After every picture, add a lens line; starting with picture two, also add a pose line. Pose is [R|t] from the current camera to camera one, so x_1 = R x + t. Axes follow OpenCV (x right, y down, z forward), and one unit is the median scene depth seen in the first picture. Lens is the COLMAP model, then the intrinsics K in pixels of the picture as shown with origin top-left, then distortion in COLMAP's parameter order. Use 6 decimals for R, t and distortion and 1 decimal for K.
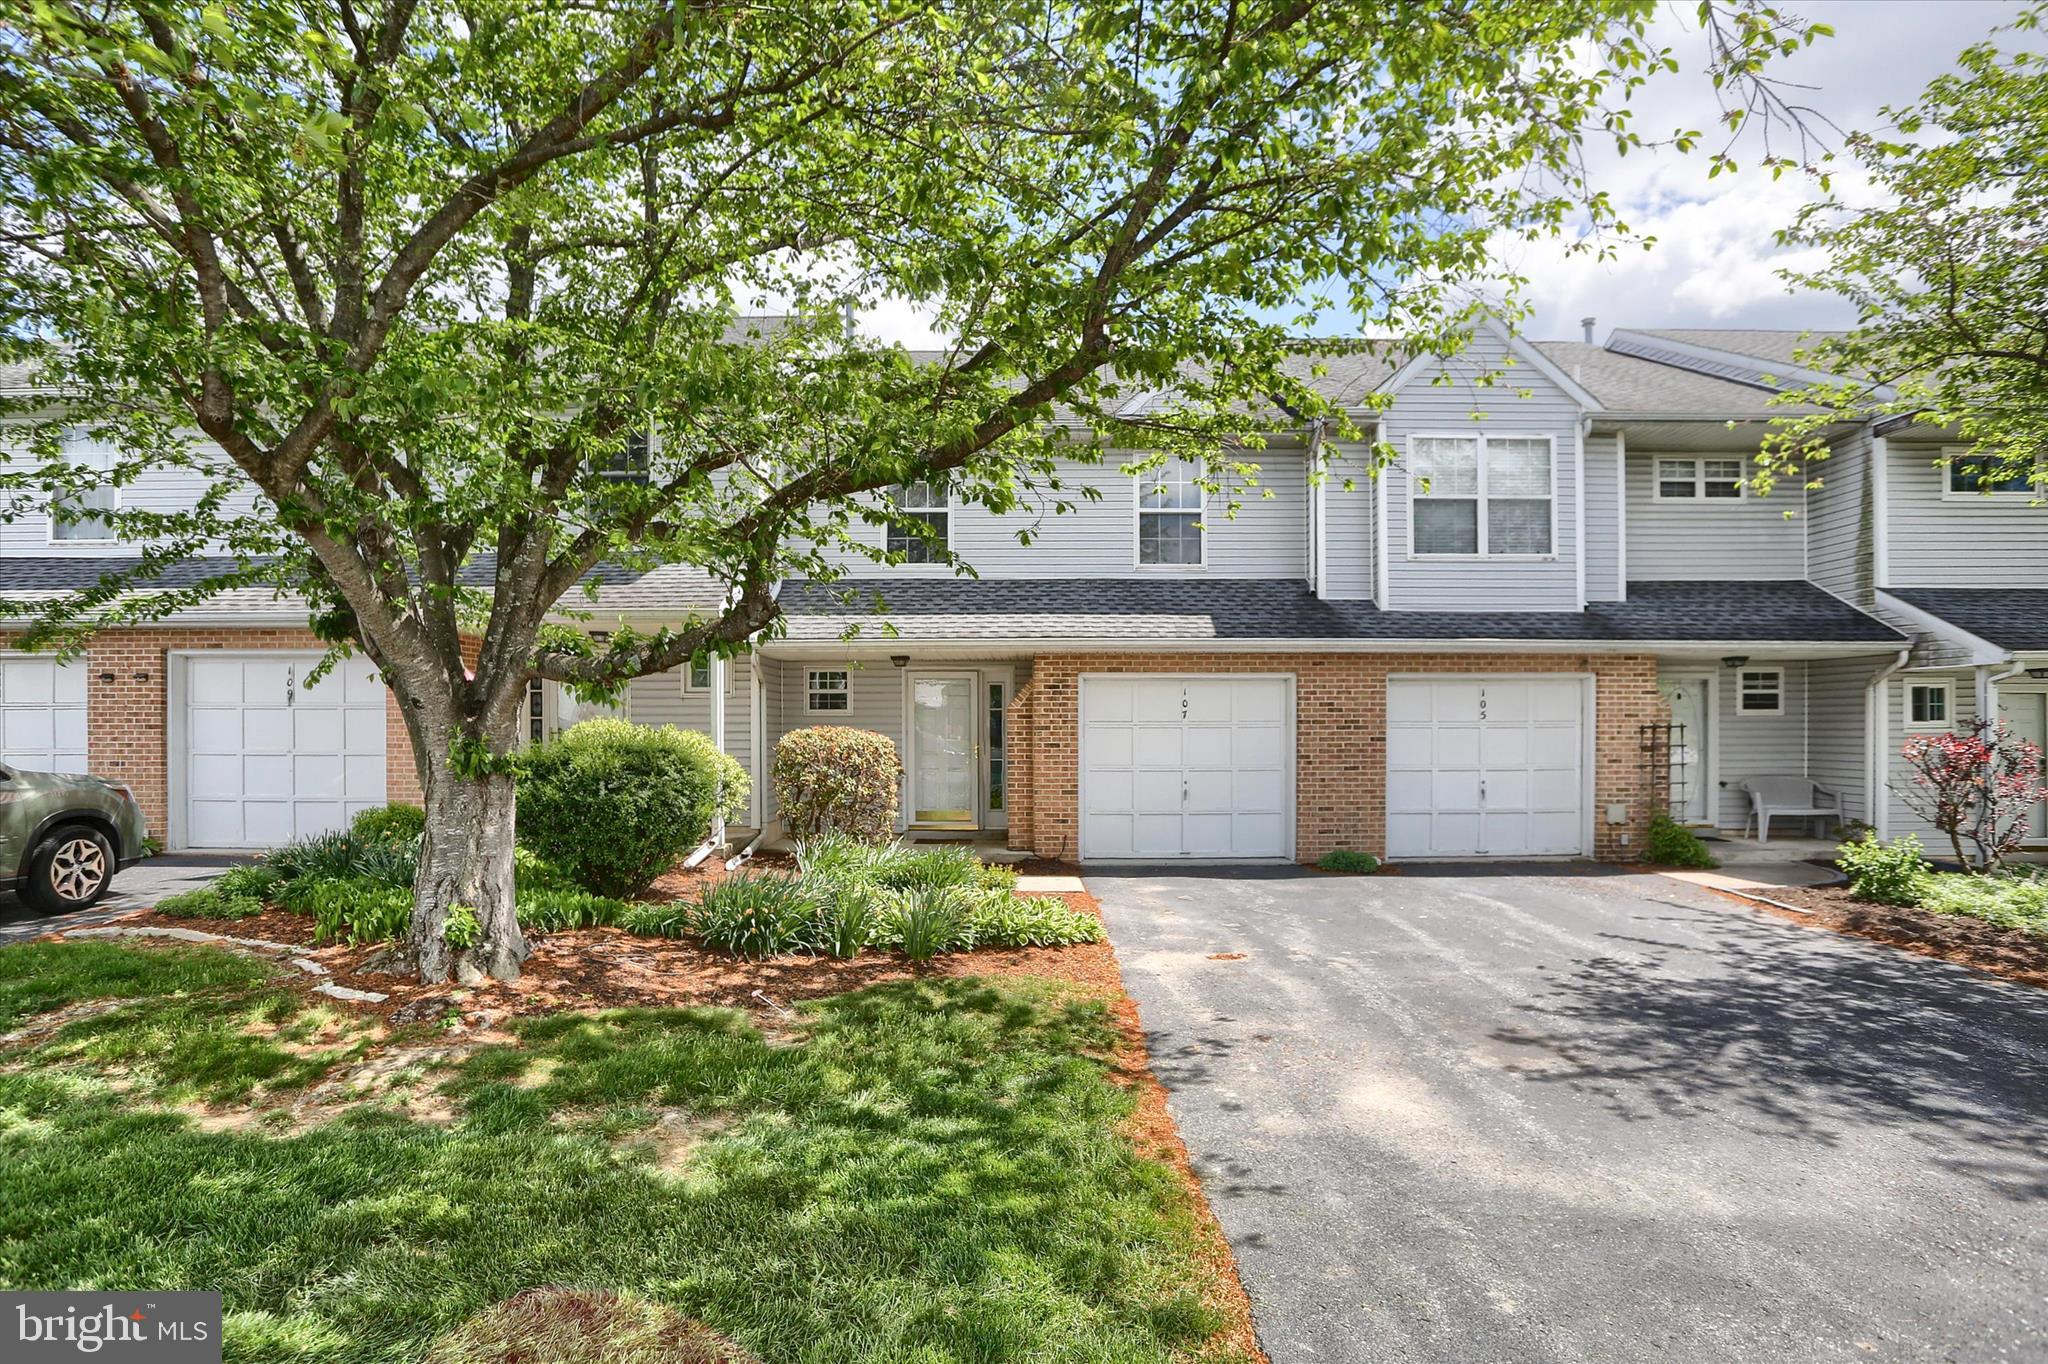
lens RADIAL K [[1014.4, 0, 980.0], [0, 1014.4, 653.0], [0, 0, 1]] dist [-0.055095, 0.024028]
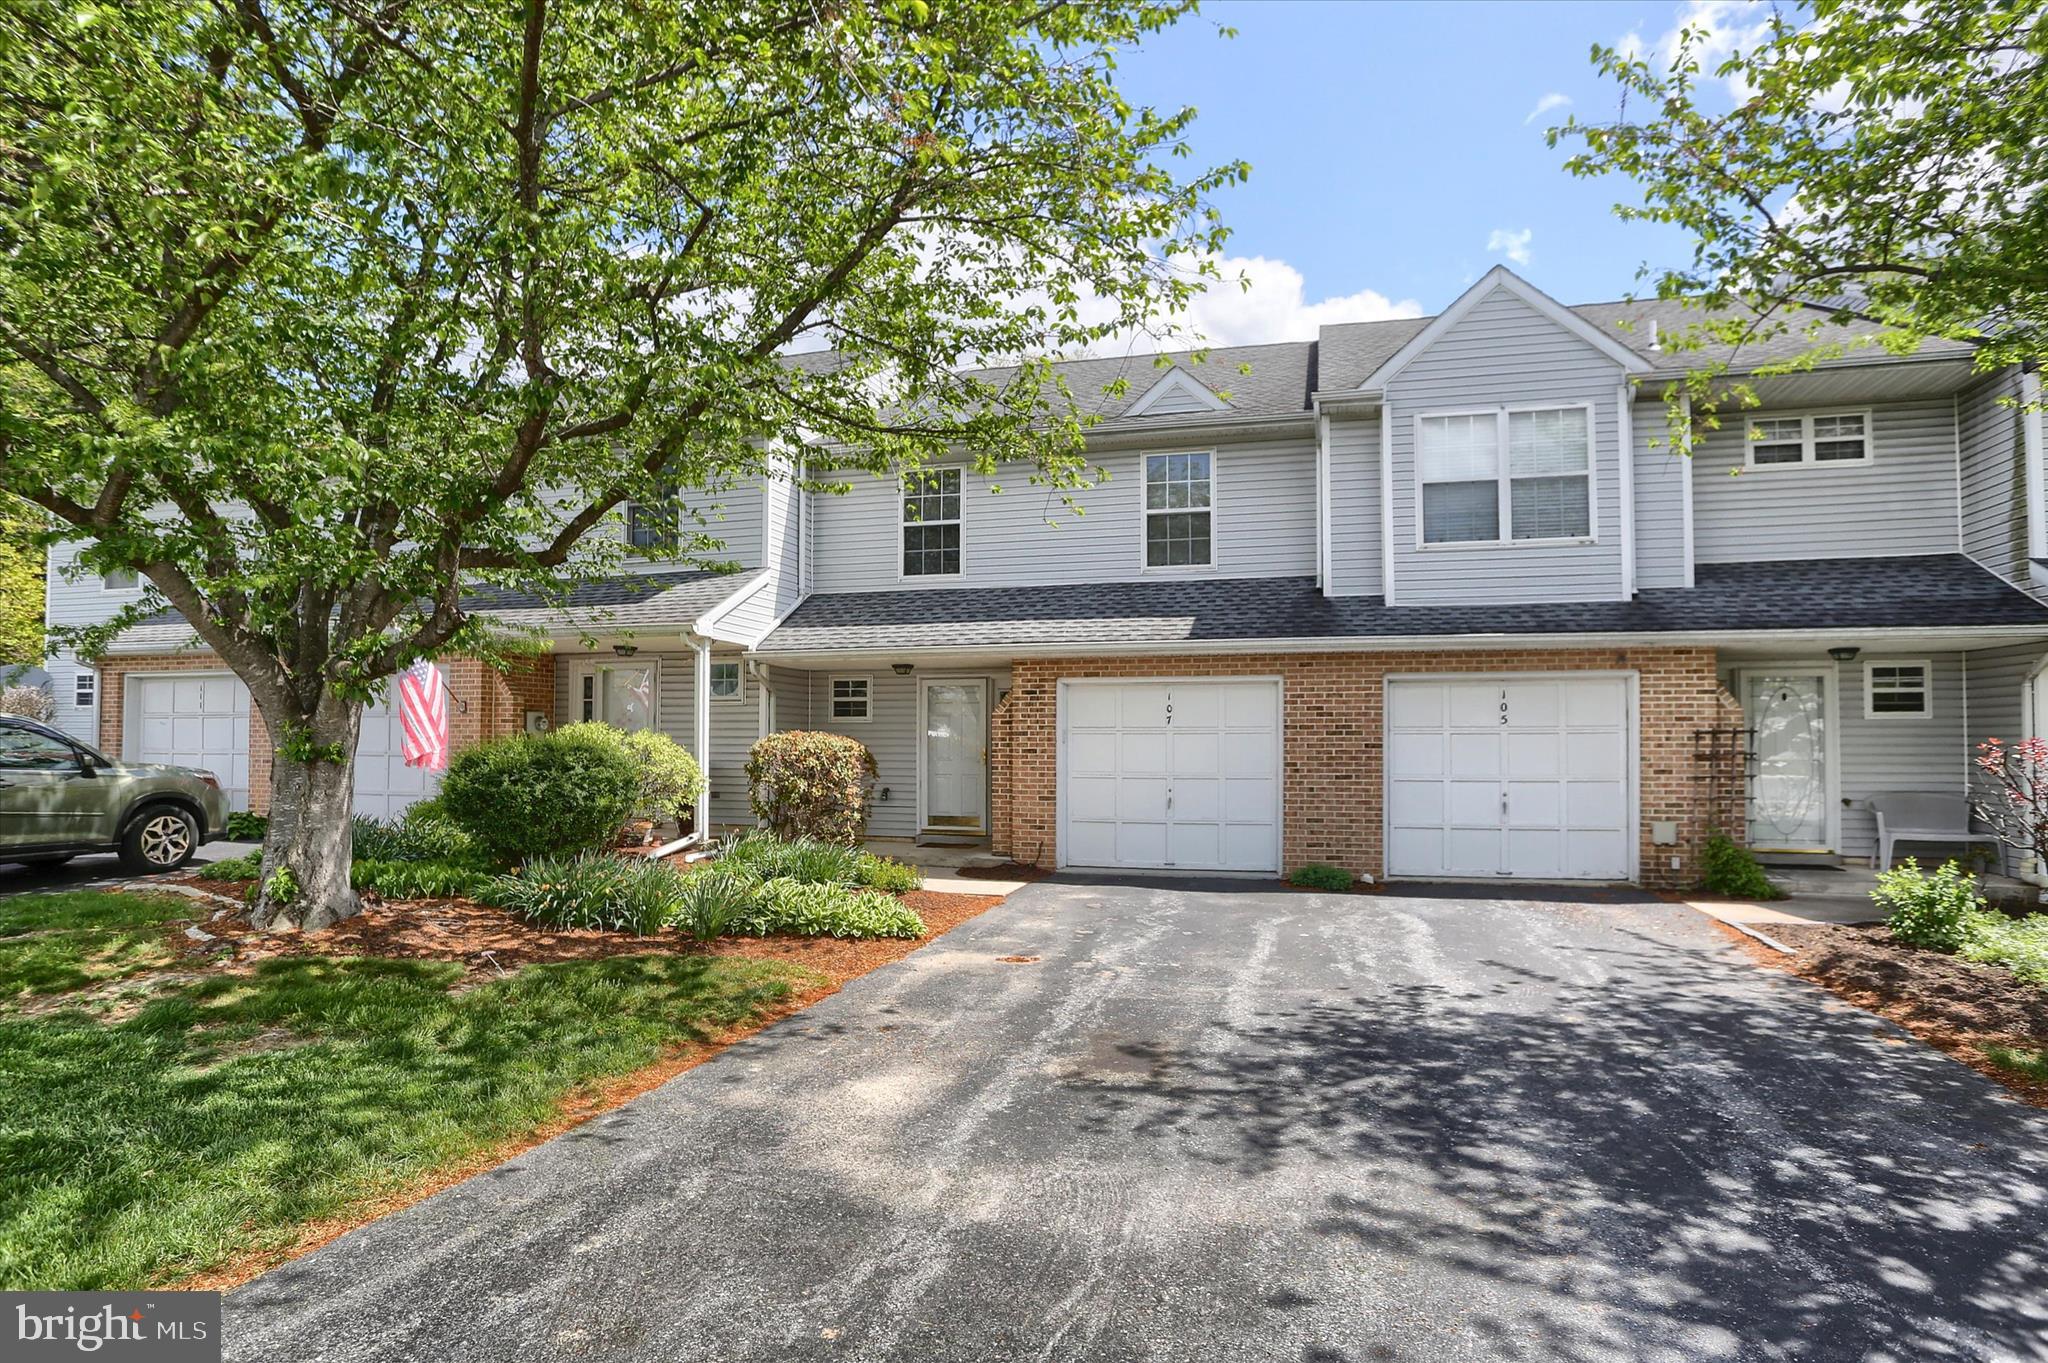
lens RADIAL K [[1014.4, 0, 980.0], [0, 1014.4, 652.5], [0, 0, 1]] dist [-0.055095, 0.024028]
pose [[0.968738, -0.019616, -0.247307, 0.269104], [0.015585, 0.999712, -0.018247, 0.011106], [0.247594, 0.013822, 0.968765, 0.014718]]
